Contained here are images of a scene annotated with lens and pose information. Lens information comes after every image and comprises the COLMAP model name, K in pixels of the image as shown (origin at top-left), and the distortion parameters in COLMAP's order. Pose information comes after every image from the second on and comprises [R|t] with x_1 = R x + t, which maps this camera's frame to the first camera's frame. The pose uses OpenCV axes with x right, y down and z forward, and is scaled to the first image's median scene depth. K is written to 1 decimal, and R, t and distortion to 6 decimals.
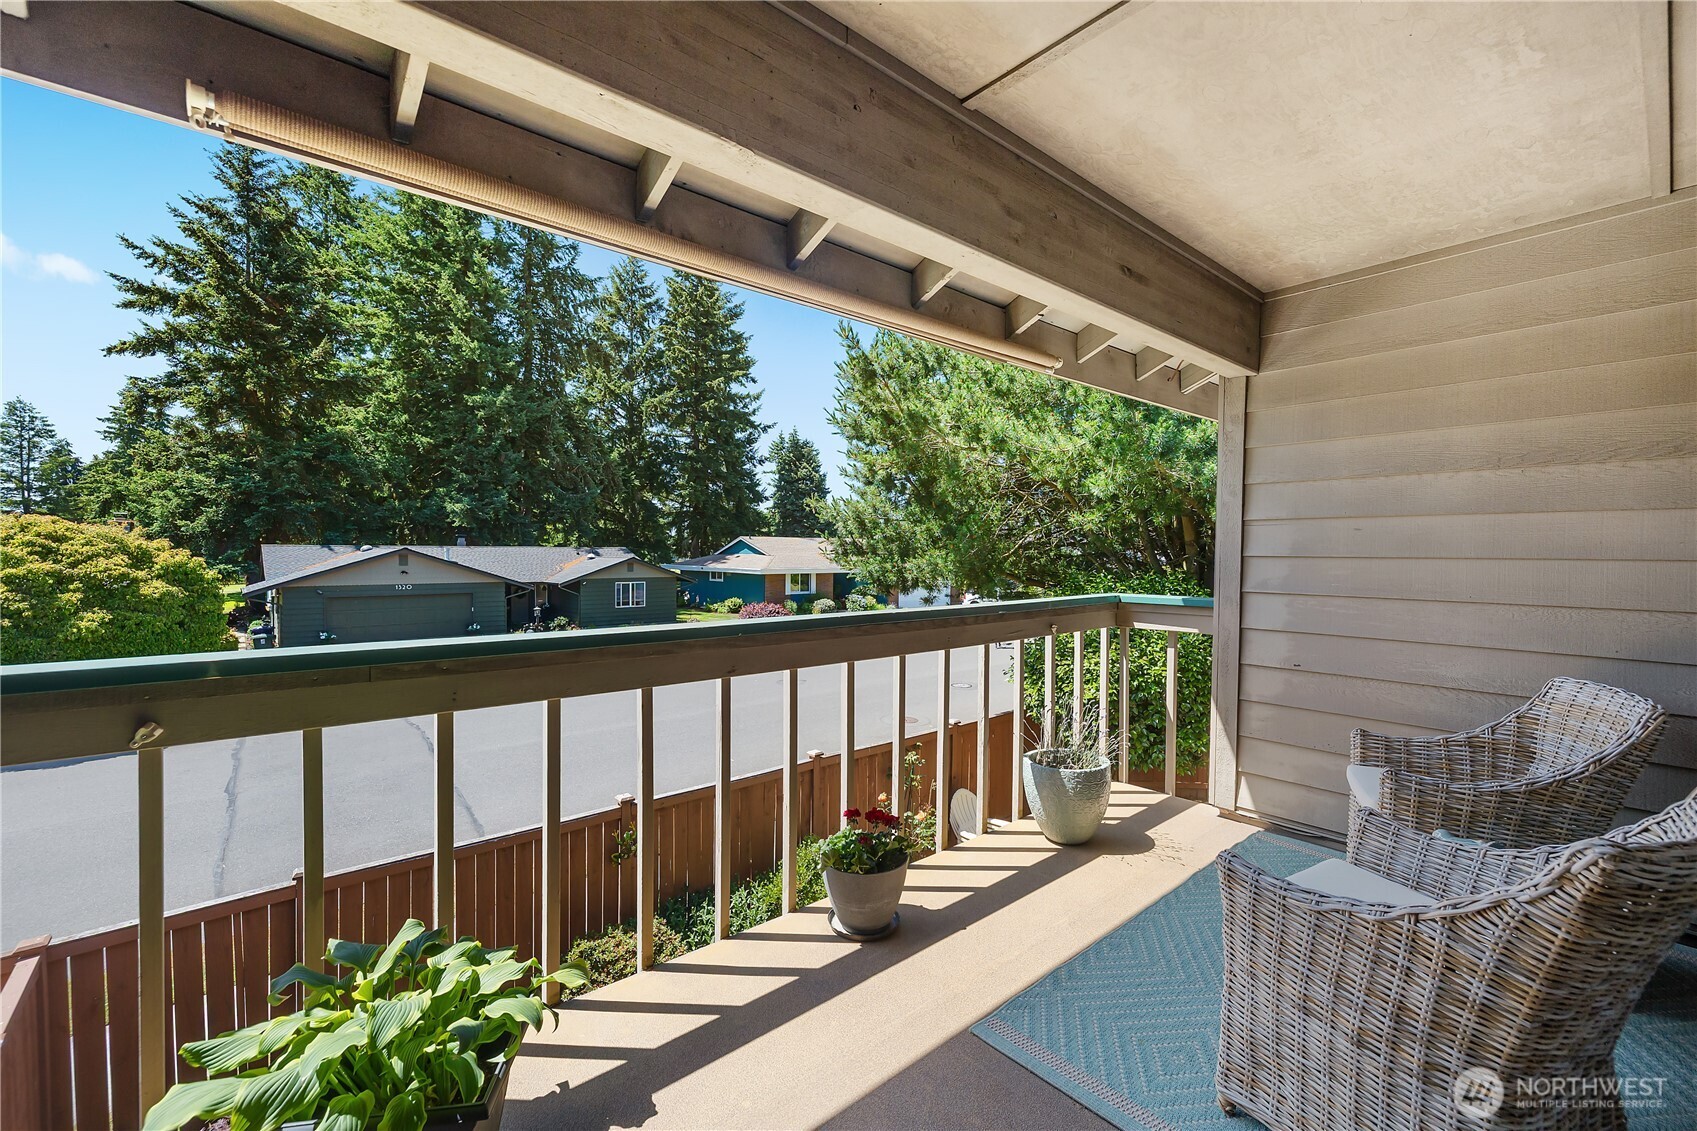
lens RADIAL K [[733.5, 0, 848.5], [0, 733.5, 565.5], [0, 0, 1]] dist [0.001303, 0.000247]
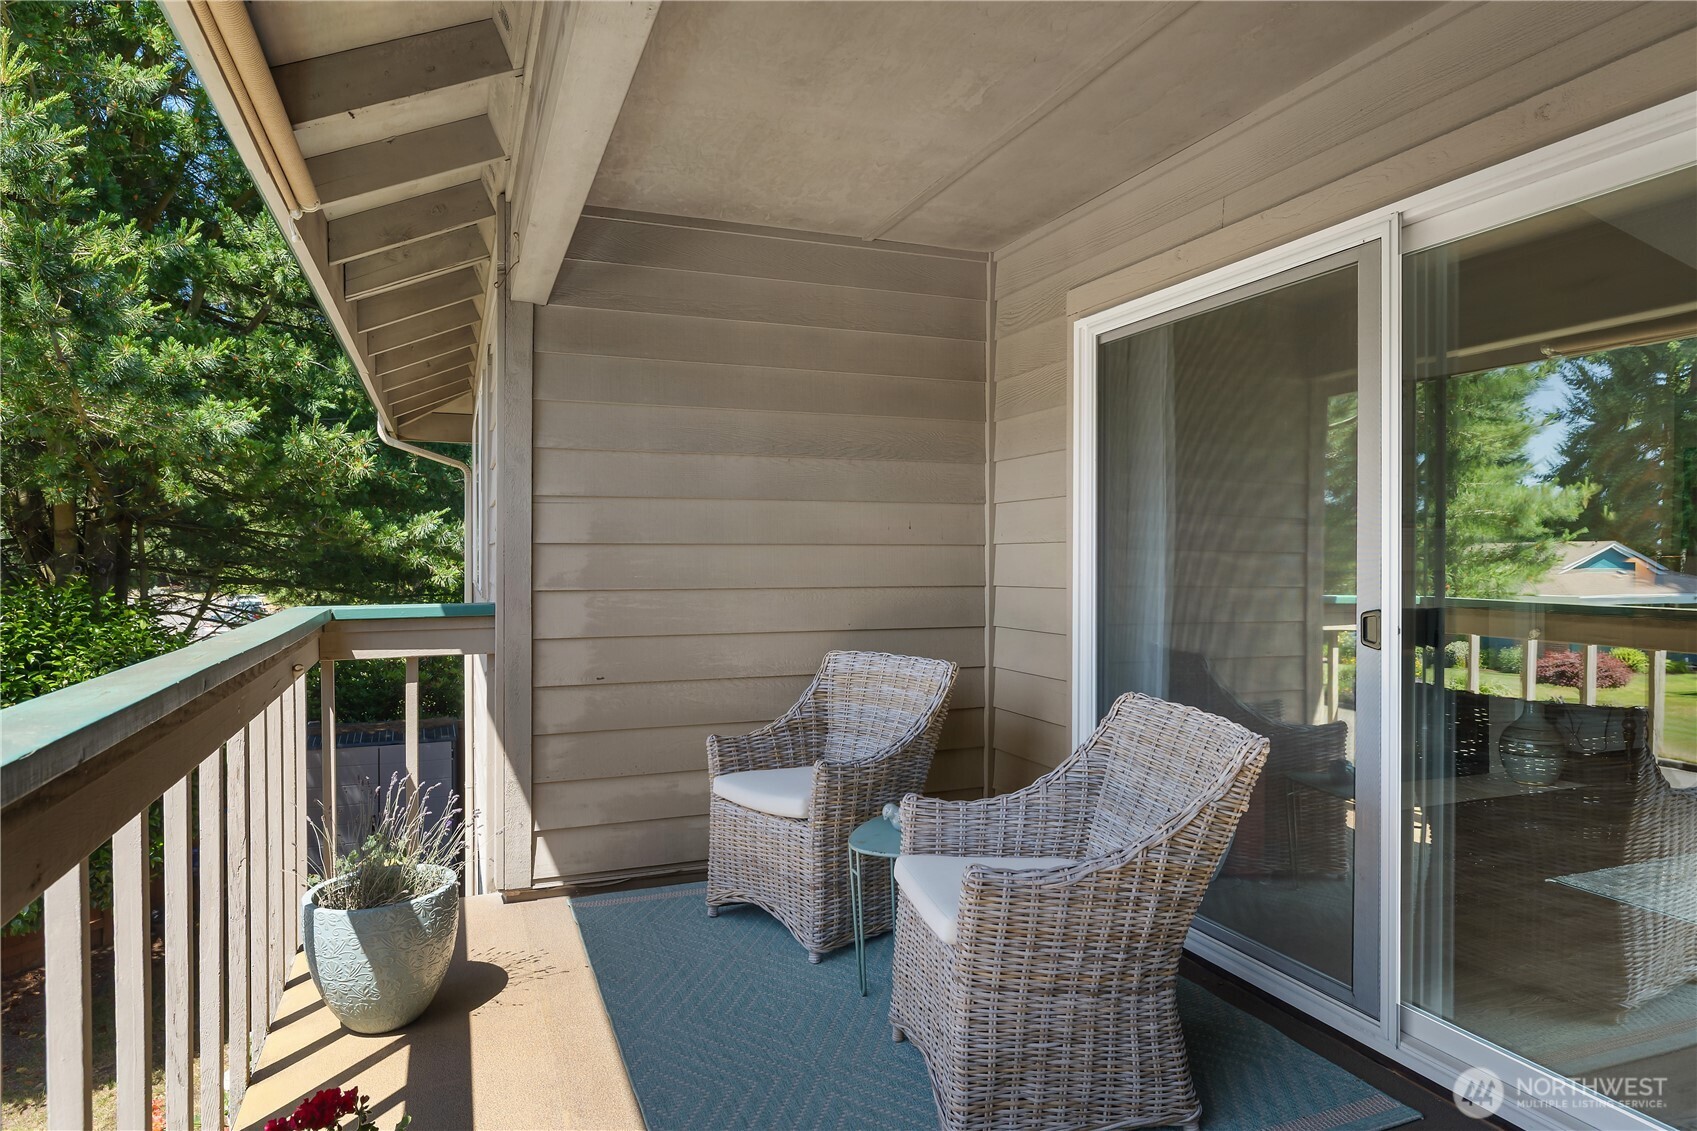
lens RADIAL K [[1003.1, 0, 848.5], [0, 1003.1, 565.5], [0, 0, 1]] dist [-0.000368, -0.000654]
pose [[0.320703, -0.018548, 0.946998, -0.365296], [0.022736, 0.999671, 0.011880, 0.005445], [-0.946907, 0.017721, 0.321019, 0.408567]]
